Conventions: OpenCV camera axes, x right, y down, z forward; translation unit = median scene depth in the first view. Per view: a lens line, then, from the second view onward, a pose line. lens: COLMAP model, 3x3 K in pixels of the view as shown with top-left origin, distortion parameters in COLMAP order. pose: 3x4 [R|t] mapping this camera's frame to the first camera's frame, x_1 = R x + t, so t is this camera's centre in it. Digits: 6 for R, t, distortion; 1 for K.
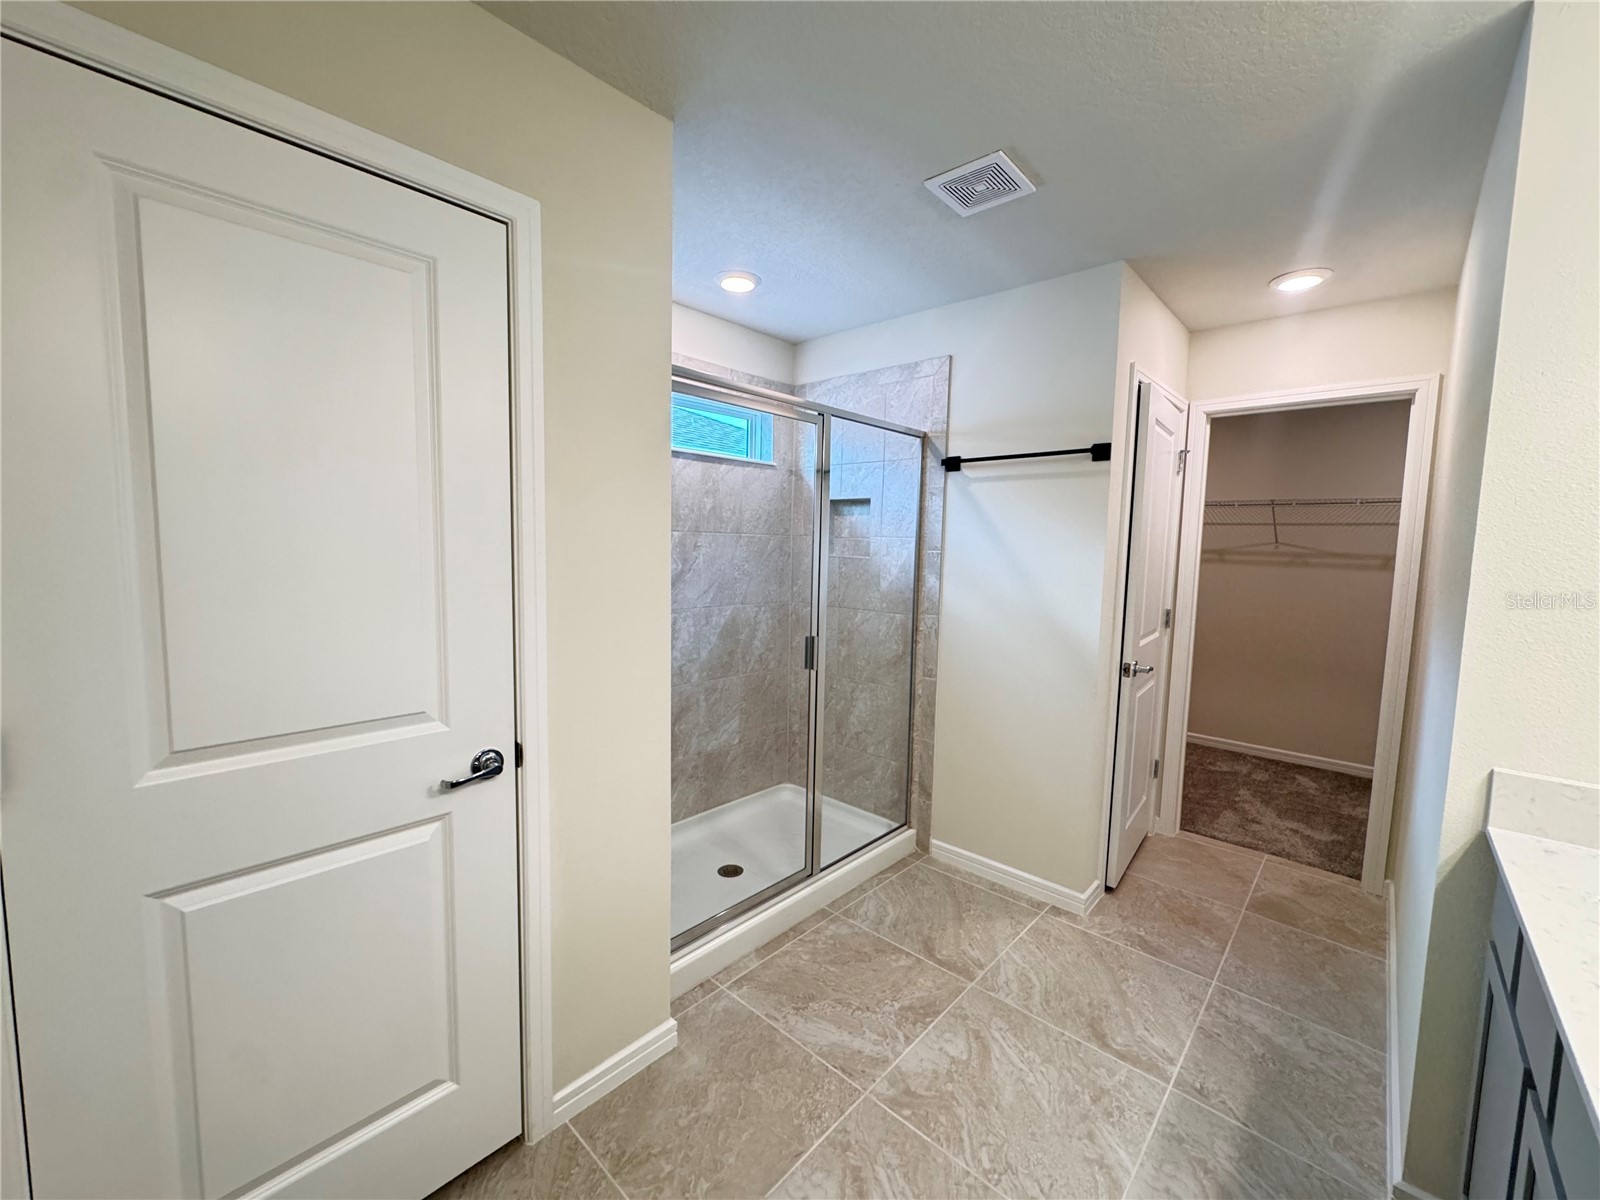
lens RADIAL K [[637.5, 0, 802.5], [0, 637.5, 601.7], [0, 0, 1]] dist [-0.003227, 0.000539]
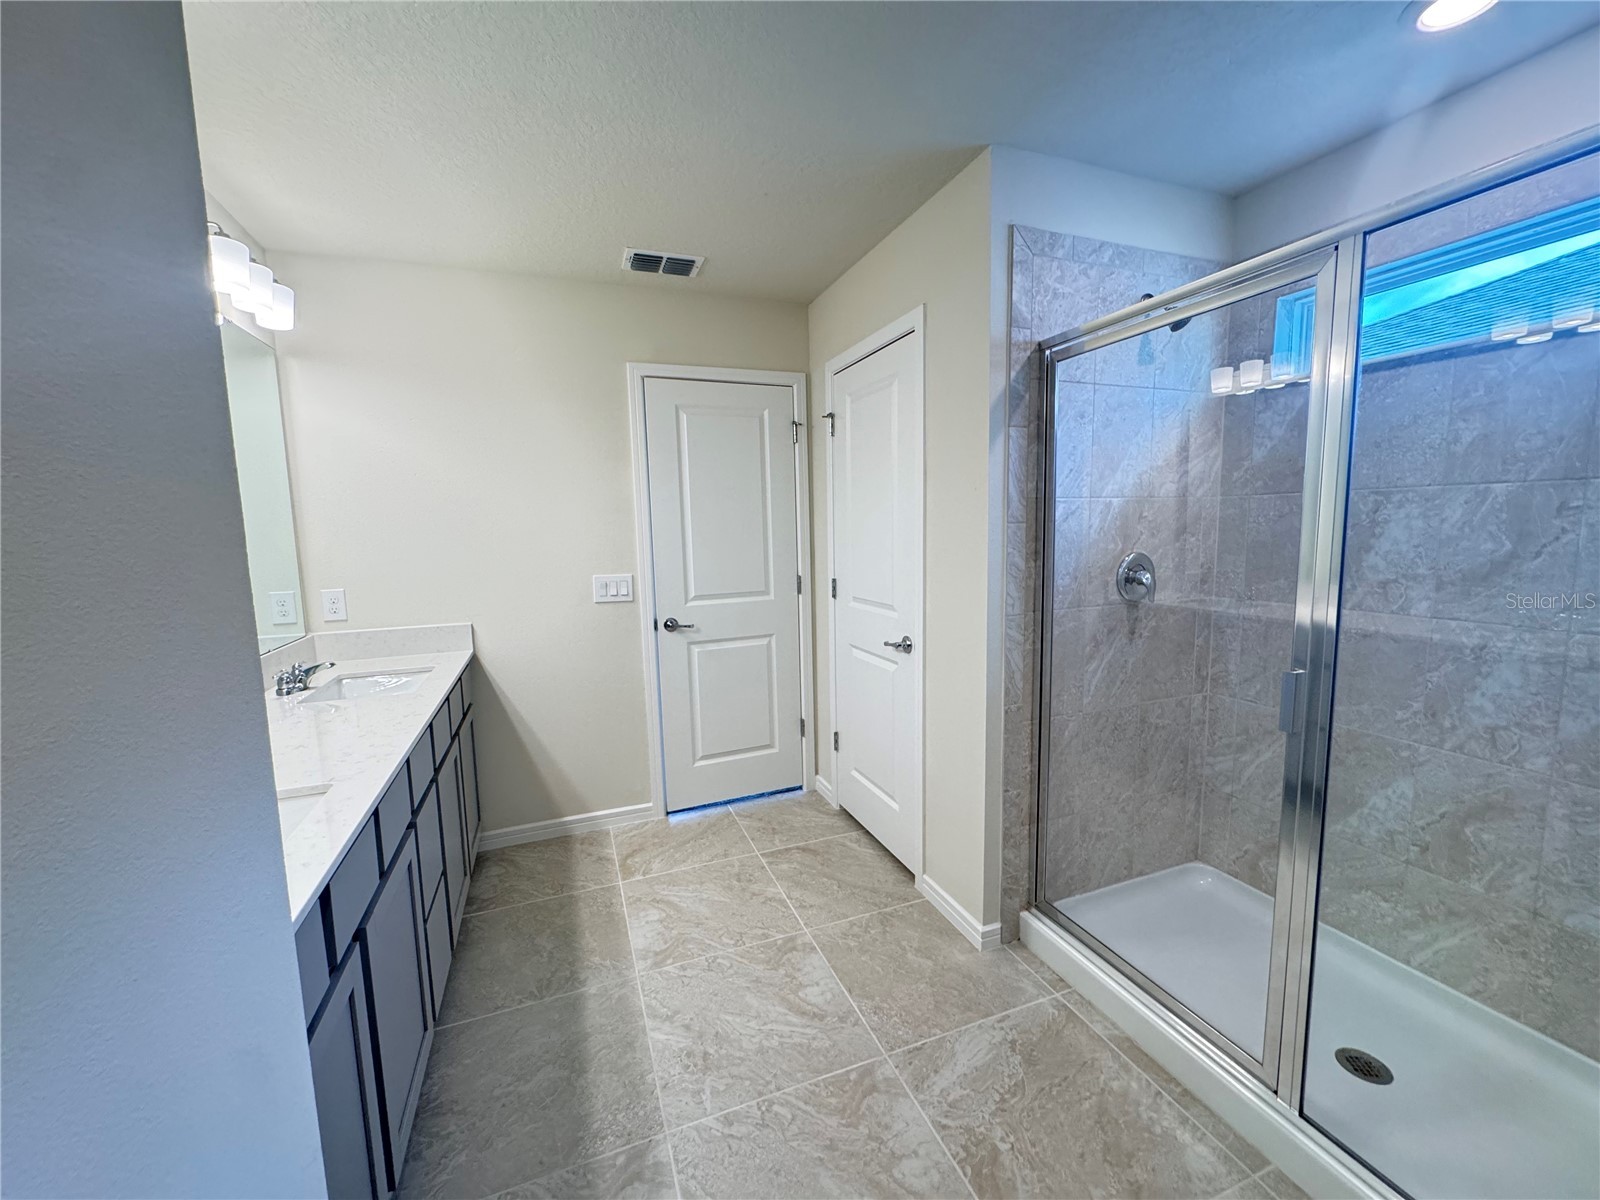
lens RADIAL K [[637.5, 0, 801.6], [0, 637.5, 600.5], [0, 0, 1]] dist [-0.003227, 0.000539]
pose [[-0.443985, 0.094507, -0.891036, 0.710593], [-0.070298, 0.987683, 0.139785, -0.054449], [0.893272, 0.124700, -0.431873, 0.876307]]
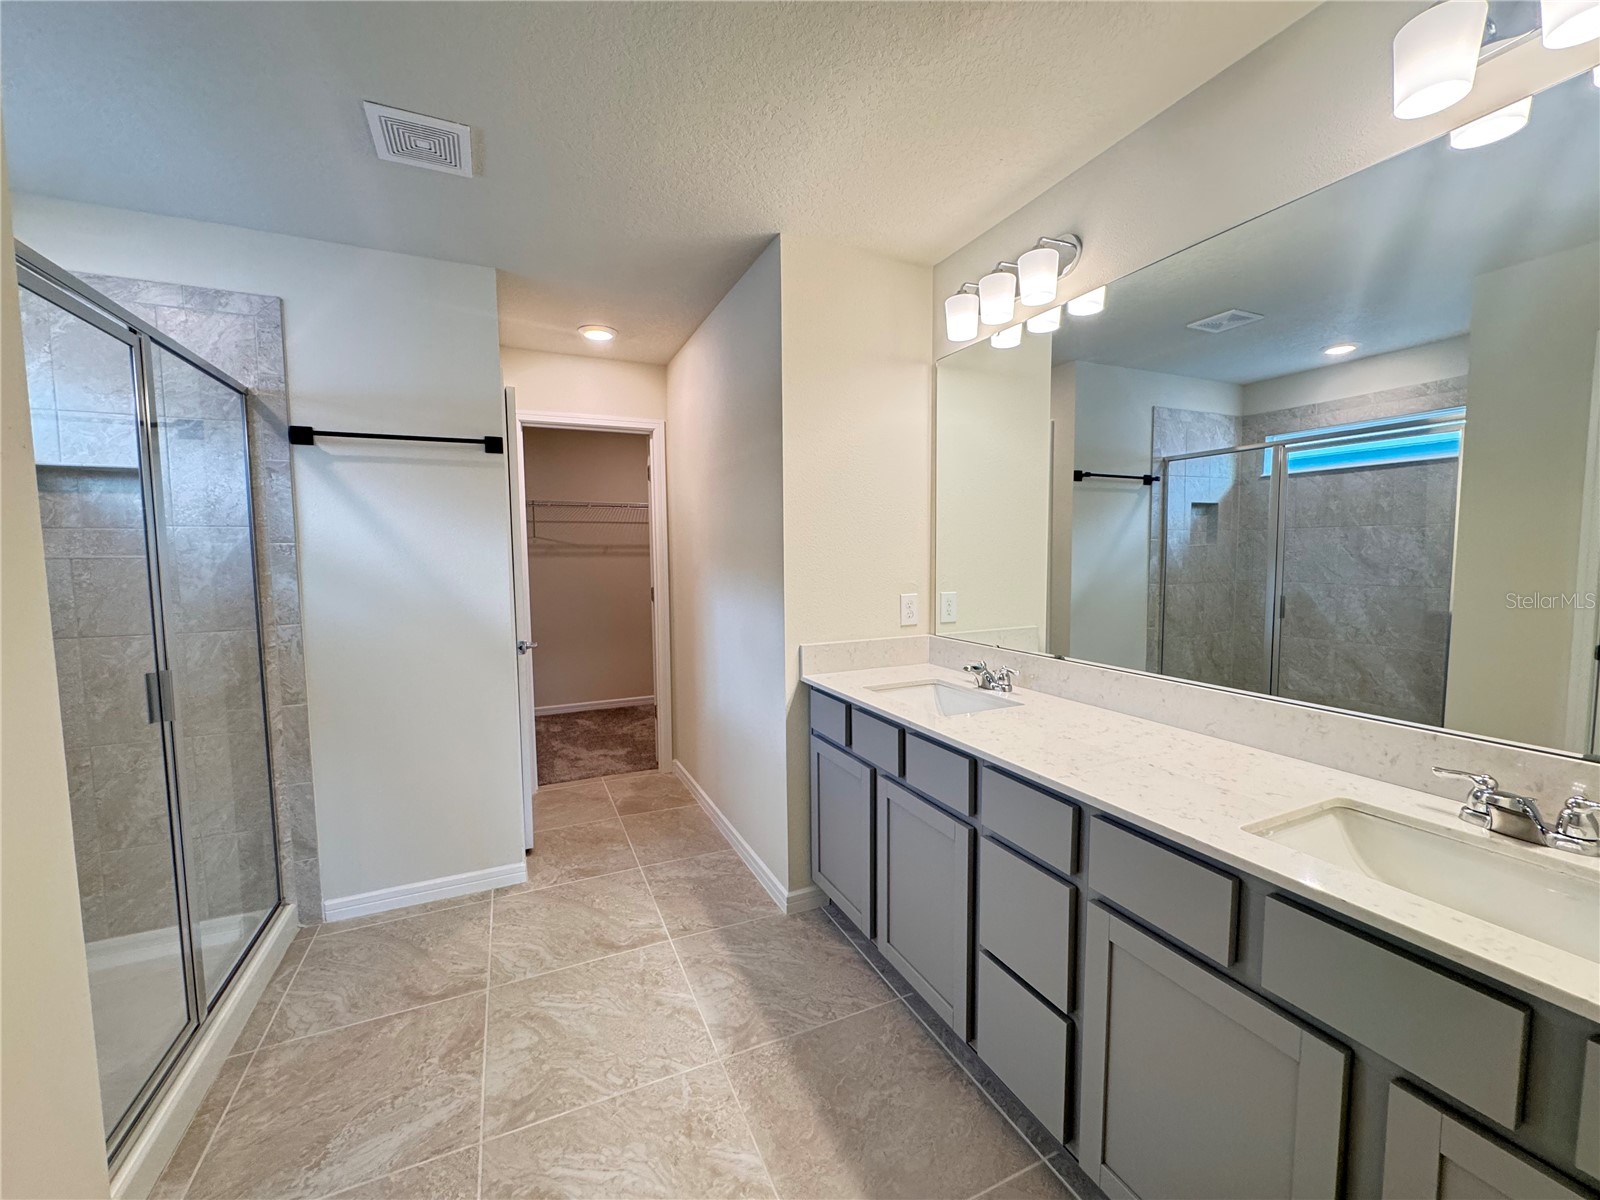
lens RADIAL K [[637.5, 0, 798.2], [0, 637.5, 601.0], [0, 0, 1]] dist [-0.003227, 0.000539]
pose [[0.389867, -0.097612, 0.915683, -0.331568], [0.104186, 0.992657, 0.061458, 0.011016], [-0.914958, 0.071441, 0.397174, 0.135705]]
